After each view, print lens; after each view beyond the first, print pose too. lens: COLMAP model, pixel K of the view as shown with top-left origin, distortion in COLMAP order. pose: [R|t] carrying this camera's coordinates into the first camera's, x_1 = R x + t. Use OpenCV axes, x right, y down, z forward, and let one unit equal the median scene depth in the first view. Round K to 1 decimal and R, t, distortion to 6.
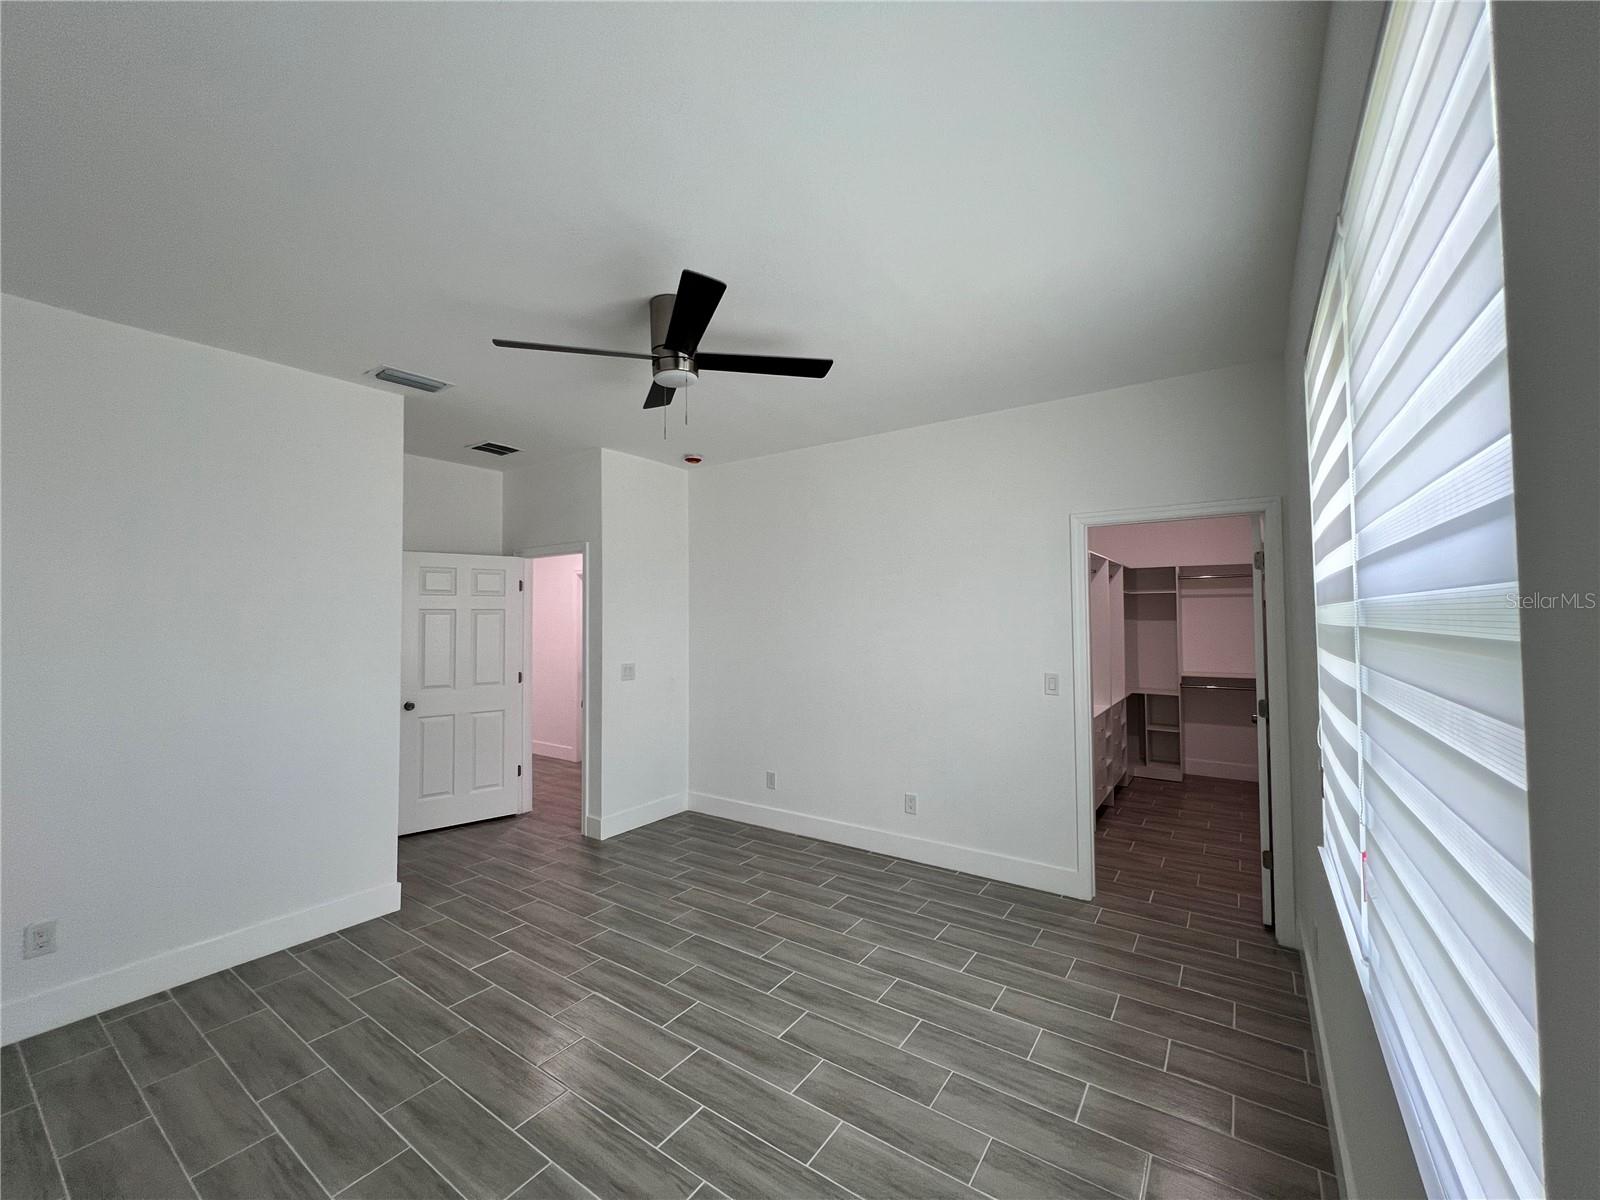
lens RADIAL K [[644.8, 0, 800.3], [0, 644.8, 591.7], [0, 0, 1]] dist [0.000140, 0.000841]
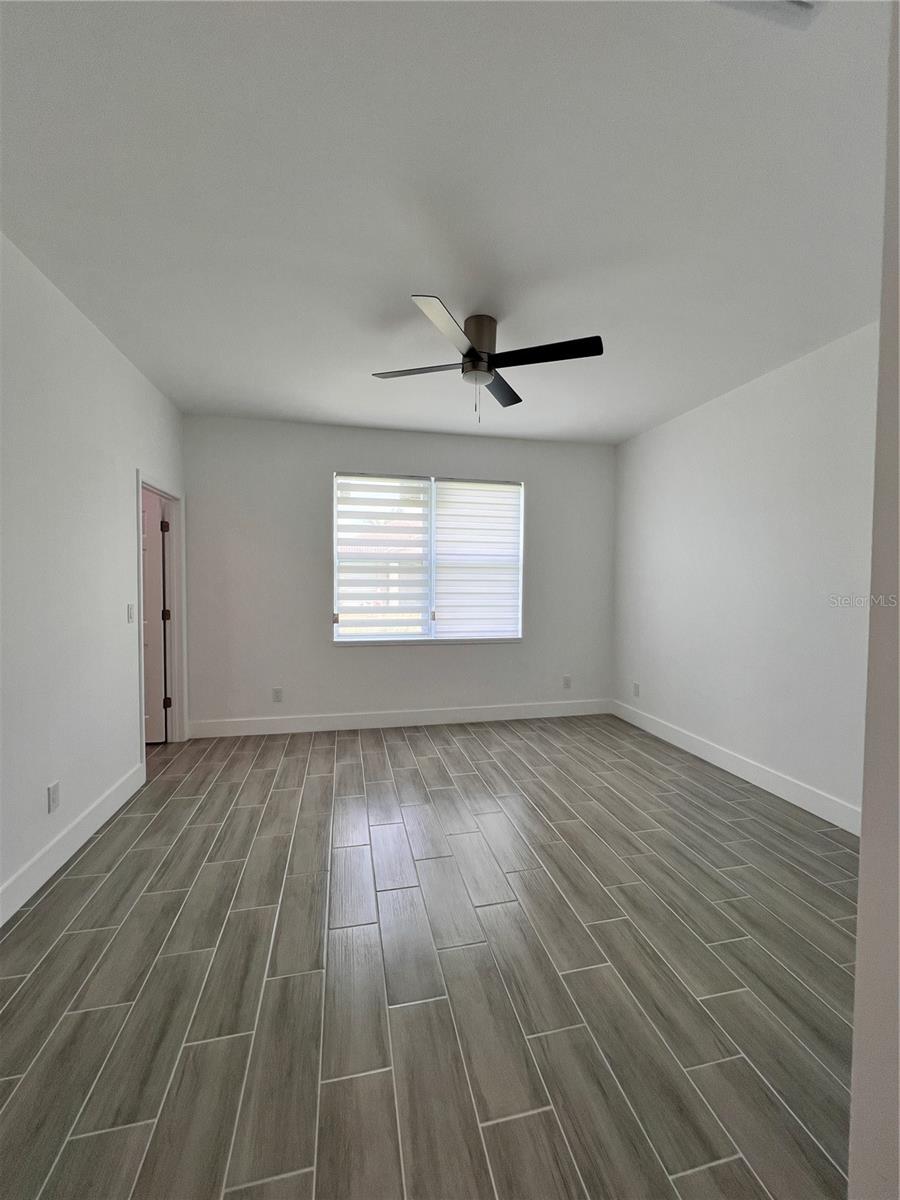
lens RADIAL K [[485.0, 0, 453.7], [0, 485.0, 598.9], [0, 0, 1]] dist [-0.003278, 0.001181]
pose [[-0.734773, -0.021712, 0.677965, -0.498666], [-0.026066, 0.999653, 0.003764, 0.082799], [-0.677812, -0.014906, -0.735084, 1.028067]]
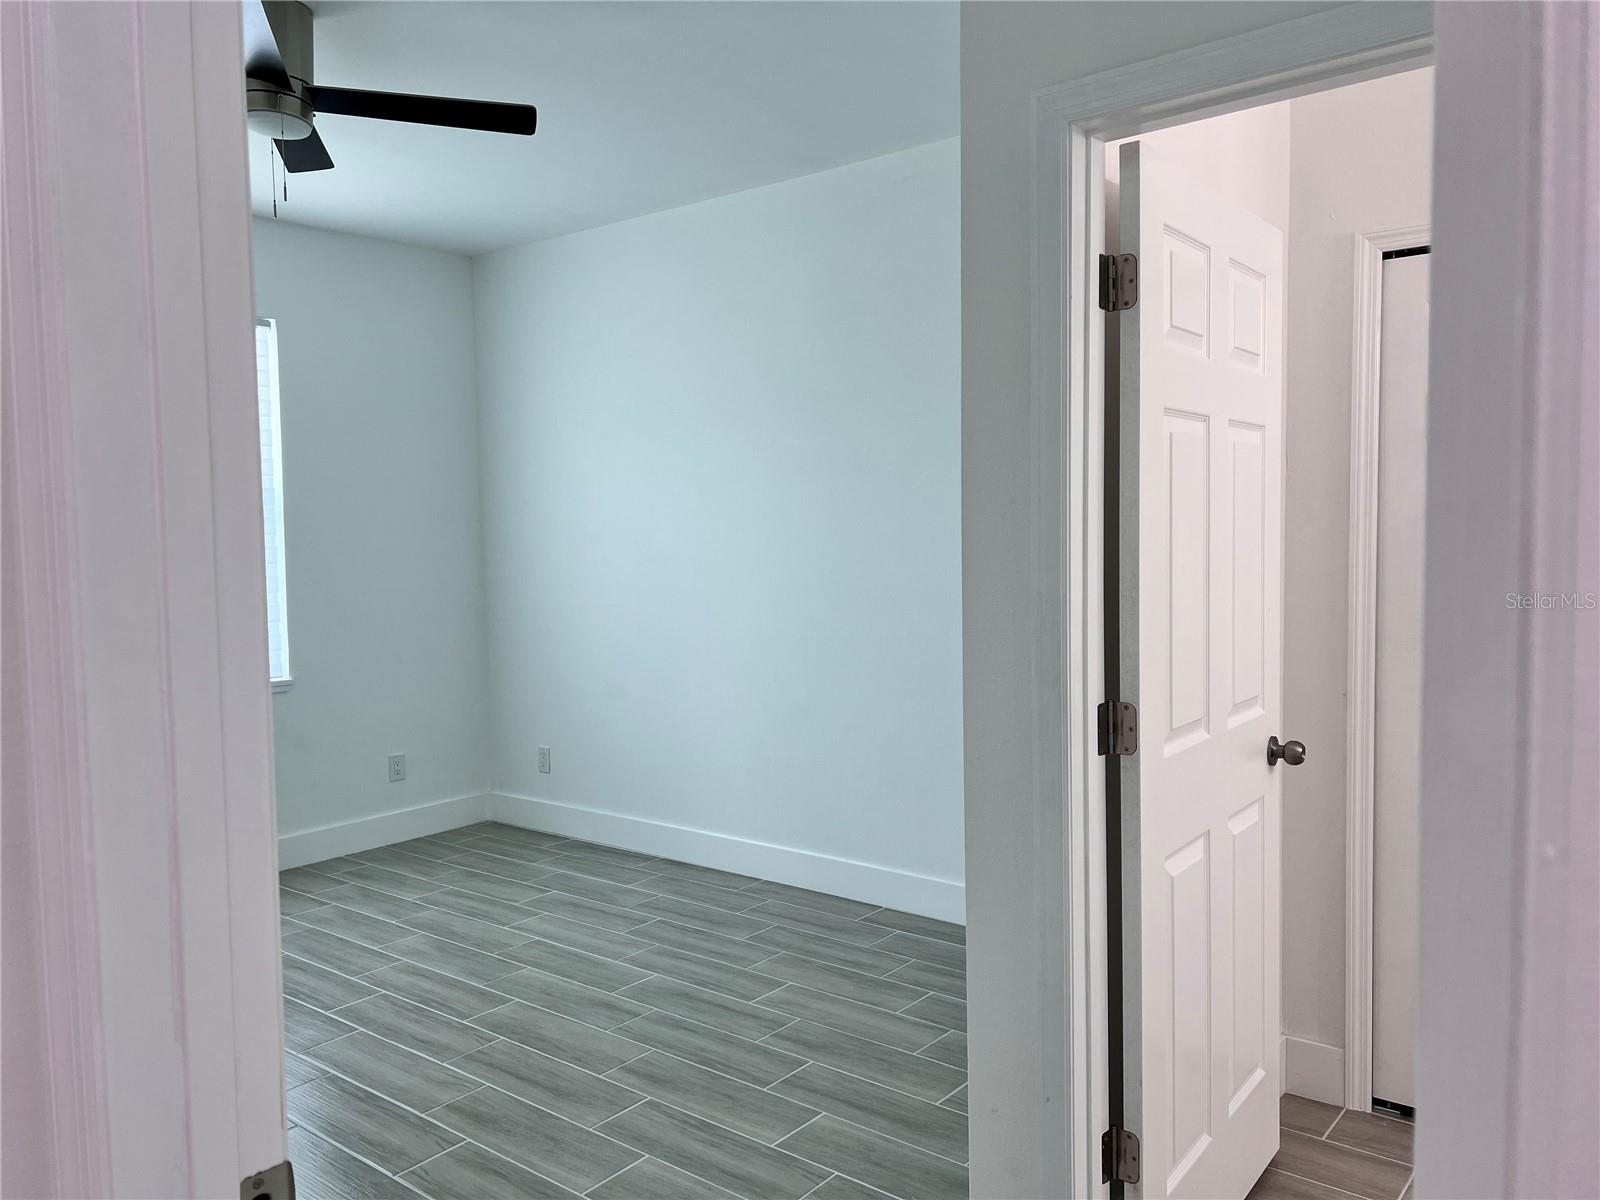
lens RADIAL K [[1208.5, 0, 799.2], [0, 1208.5, 609.3], [0, 0, 1]] dist [0.023016, -0.008282]
pose [[-0.996475, 0.020225, 0.081422, -0.465516], [0.022437, 0.999401, 0.026351, 0.081645], [-0.080840, 0.028085, -0.996331, 1.257837]]
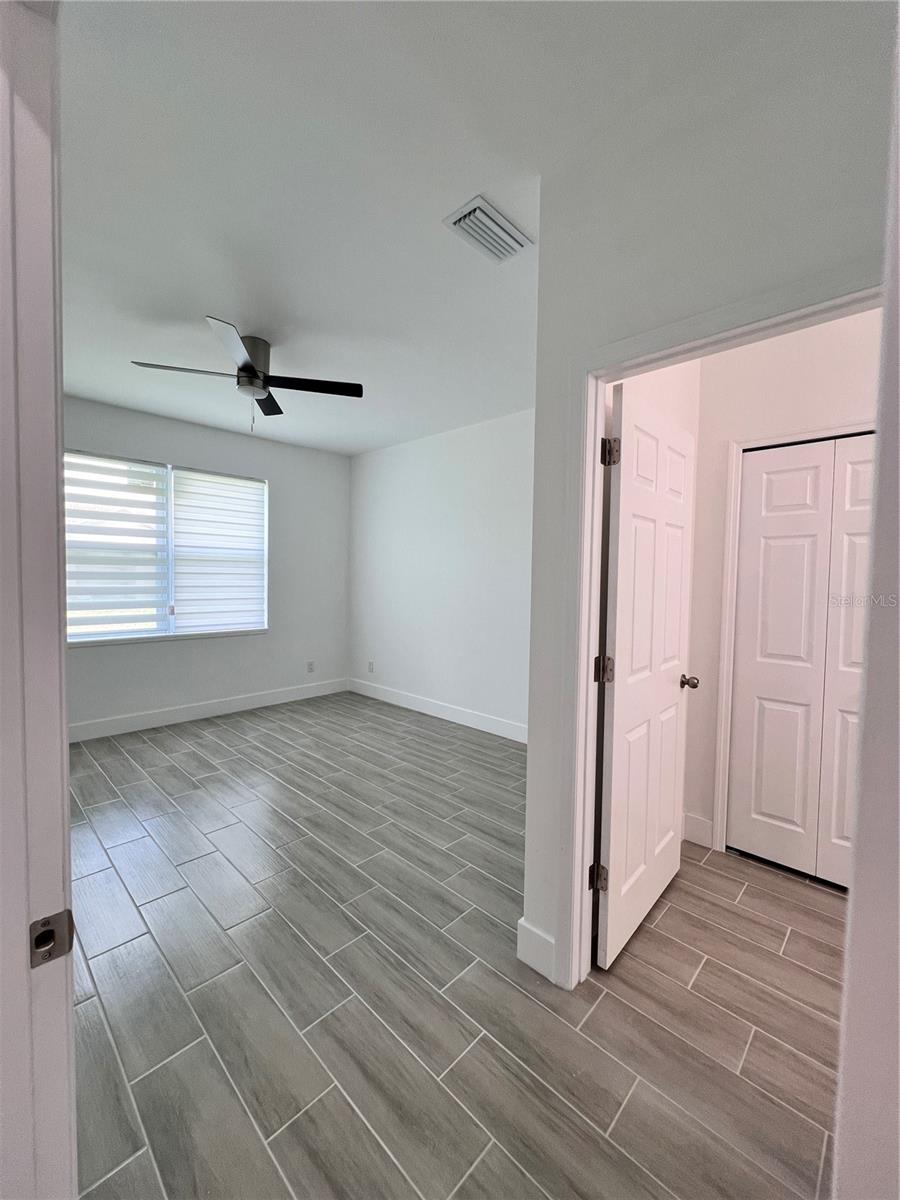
lens RADIAL K [[485.0, 0, 454.5], [0, 485.0, 600.1], [0, 0, 1]] dist [-0.003278, 0.001181]
pose [[-0.986959, -0.014601, 0.160310, -0.492540], [-0.013158, 0.999863, 0.010062, 0.085727], [-0.160435, 0.007821, -0.987015, 1.181732]]
